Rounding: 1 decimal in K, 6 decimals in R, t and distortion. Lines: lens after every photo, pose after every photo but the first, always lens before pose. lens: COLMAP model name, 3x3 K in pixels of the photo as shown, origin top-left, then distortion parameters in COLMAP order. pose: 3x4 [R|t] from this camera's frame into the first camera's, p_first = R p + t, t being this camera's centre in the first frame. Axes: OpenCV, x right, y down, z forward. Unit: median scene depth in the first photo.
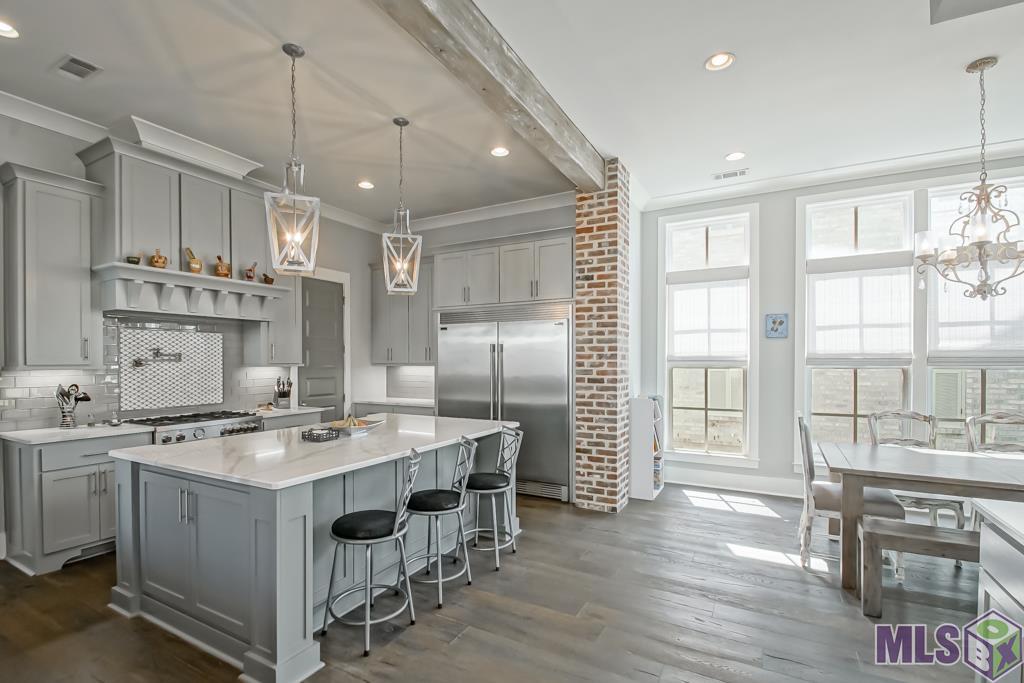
lens RADIAL K [[473.4, 0, 498.4], [0, 473.4, 361.9], [0, 0, 1]] dist [0.000896, -0.007568]
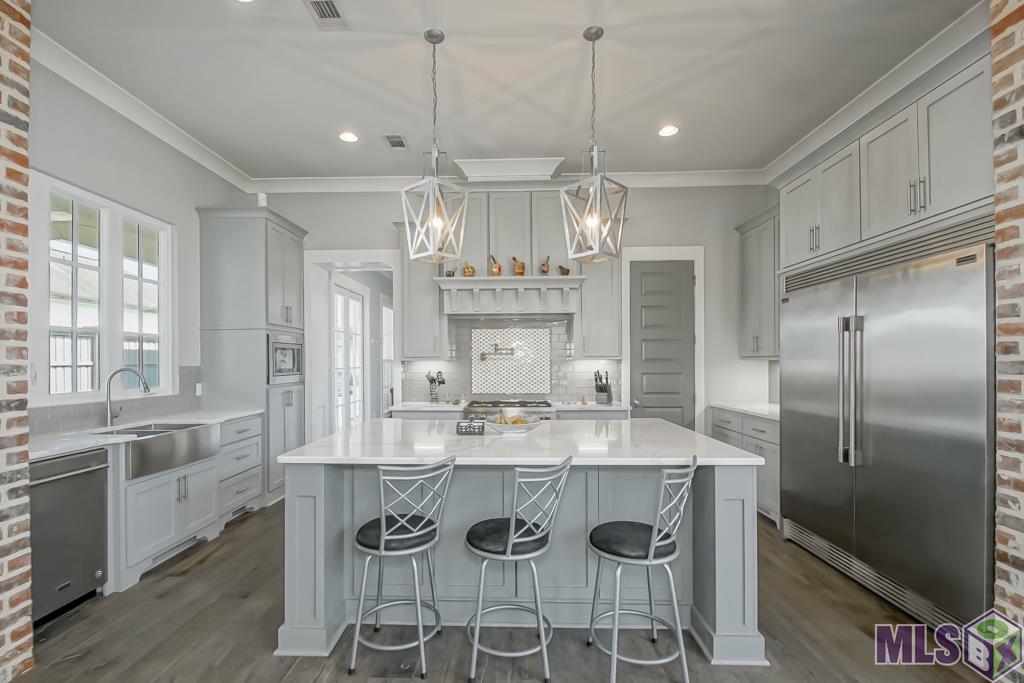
lens RADIAL K [[473.4, 0, 498.4], [0, 473.4, 361.9], [0, 0, 1]] dist [0.000896, -0.007568]
pose [[0.463131, -0.000821, -0.886289, 0.331824], [0.001680, 0.999999, -0.000049, 0.016067], [0.886288, -0.001466, 0.463132, 0.427086]]
